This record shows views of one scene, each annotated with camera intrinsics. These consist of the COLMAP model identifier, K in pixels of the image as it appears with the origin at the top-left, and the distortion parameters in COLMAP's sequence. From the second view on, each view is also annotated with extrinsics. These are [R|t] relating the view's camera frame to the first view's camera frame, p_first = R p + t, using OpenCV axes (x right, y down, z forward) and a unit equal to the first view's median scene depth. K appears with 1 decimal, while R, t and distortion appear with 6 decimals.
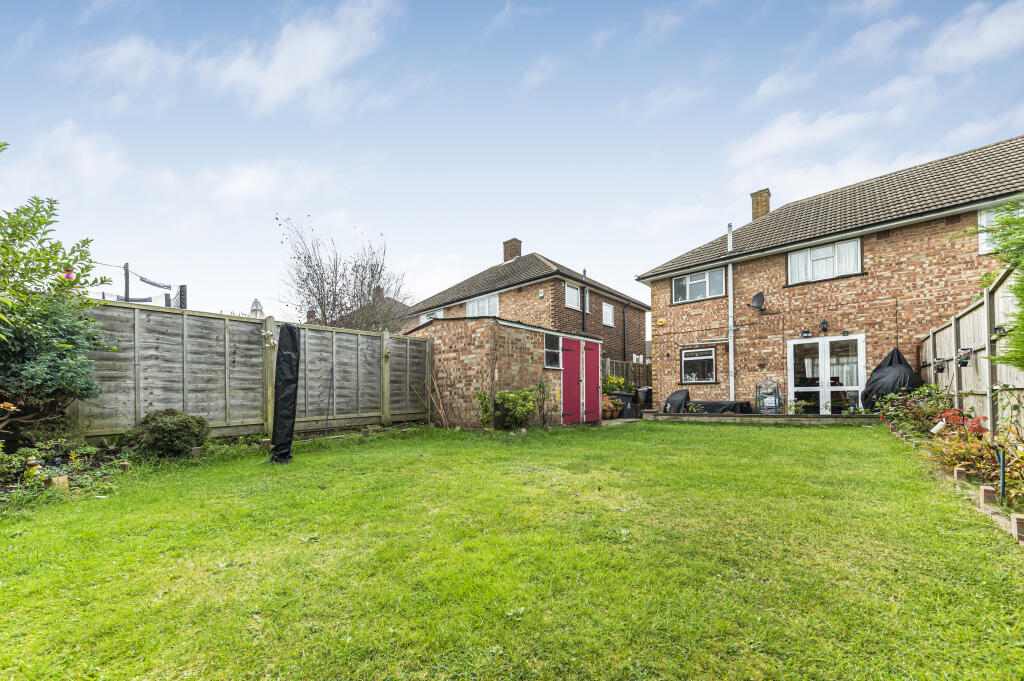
lens RADIAL K [[365.8, 0, 511.1], [0, 365.8, 381.7], [0, 0, 1]] dist [-0.000435, -0.000142]
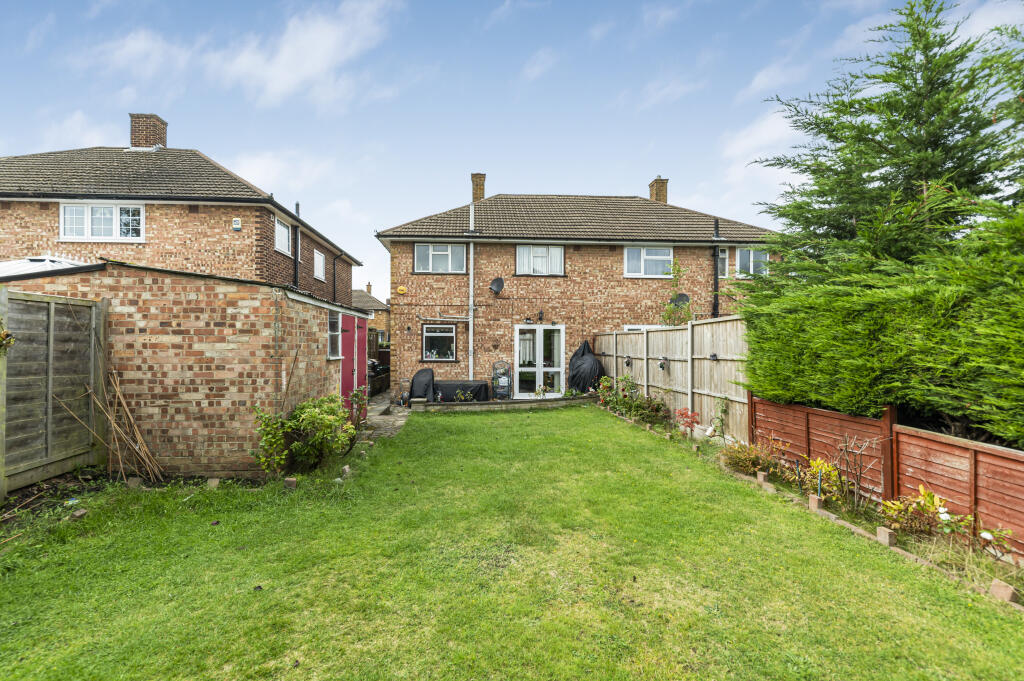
lens RADIAL K [[418.2, 0, 483.8], [0, 418.2, 337.8], [0, 0, 1]] dist [0.002975, -0.000082]
pose [[0.705028, 0.028284, 0.708616, -0.217864], [-0.040200, 0.999192, 0.000115, -0.075064], [-0.708039, -0.028567, 0.705595, 0.188632]]
